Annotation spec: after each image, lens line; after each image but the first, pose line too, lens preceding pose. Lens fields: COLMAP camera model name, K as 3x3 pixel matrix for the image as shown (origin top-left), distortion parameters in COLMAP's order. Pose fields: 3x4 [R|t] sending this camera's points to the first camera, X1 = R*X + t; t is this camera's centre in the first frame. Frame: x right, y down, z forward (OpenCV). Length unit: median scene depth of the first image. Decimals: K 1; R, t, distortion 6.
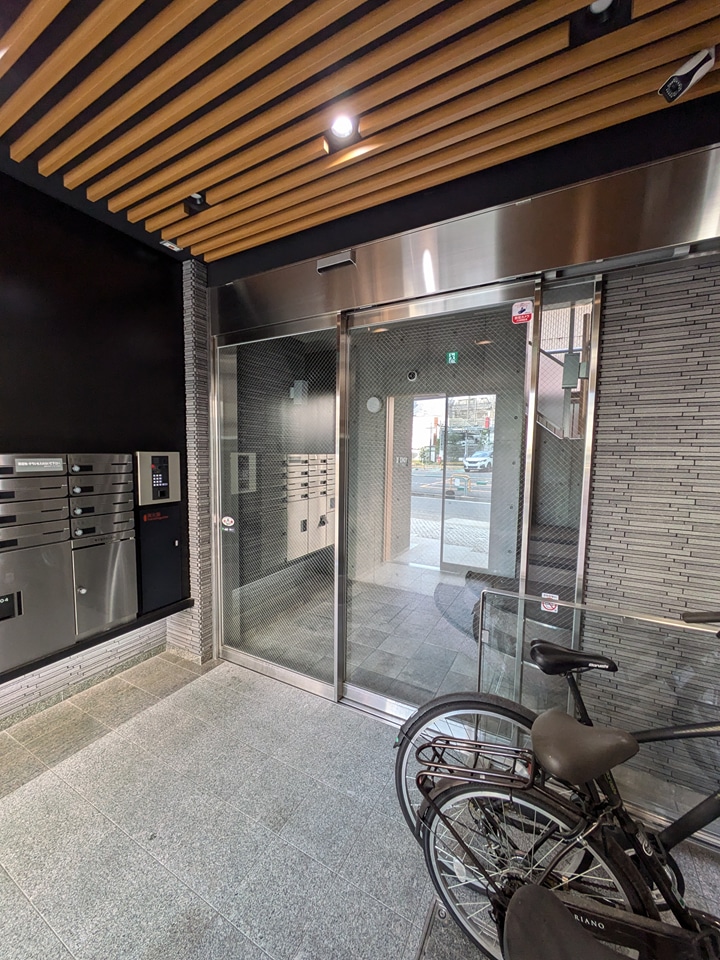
lens RADIAL K [[379.7, 0, 356.5], [0, 379.7, 480.9], [0, 0, 1]] dist [-0.001405, 0.000544]
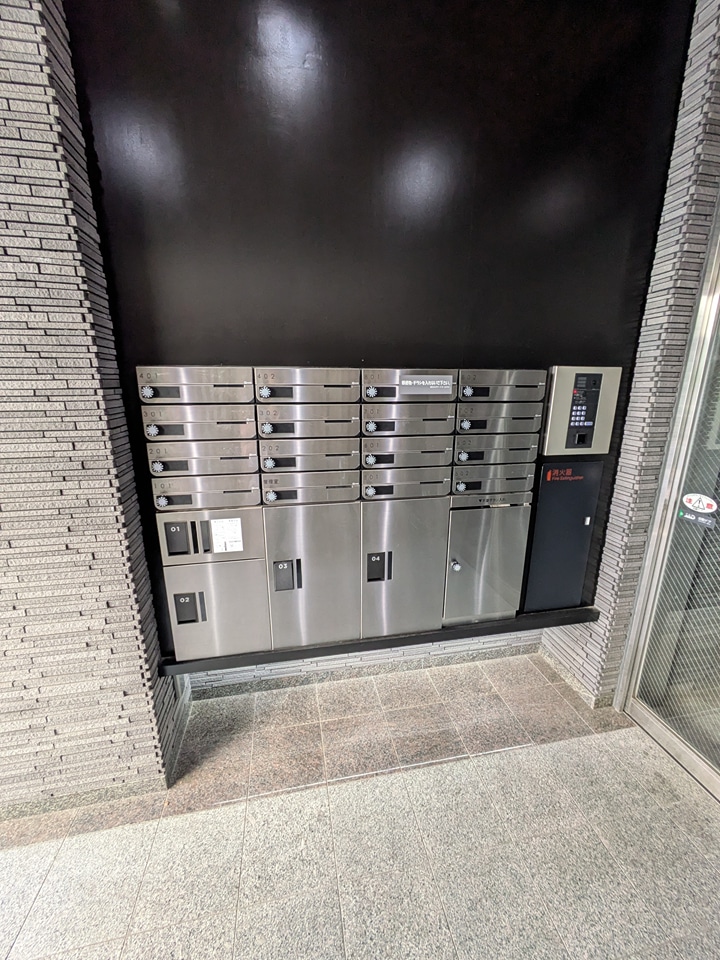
lens RADIAL K [[379.7, 0, 356.5], [0, 379.7, 480.9], [0, 0, 1]] dist [-0.001405, 0.000544]
pose [[0.639597, 0.182075, -0.746836, -0.267072], [-0.053715, 0.979756, 0.192857, 0.001792], [0.766831, -0.083235, 0.636429, 0.326622]]
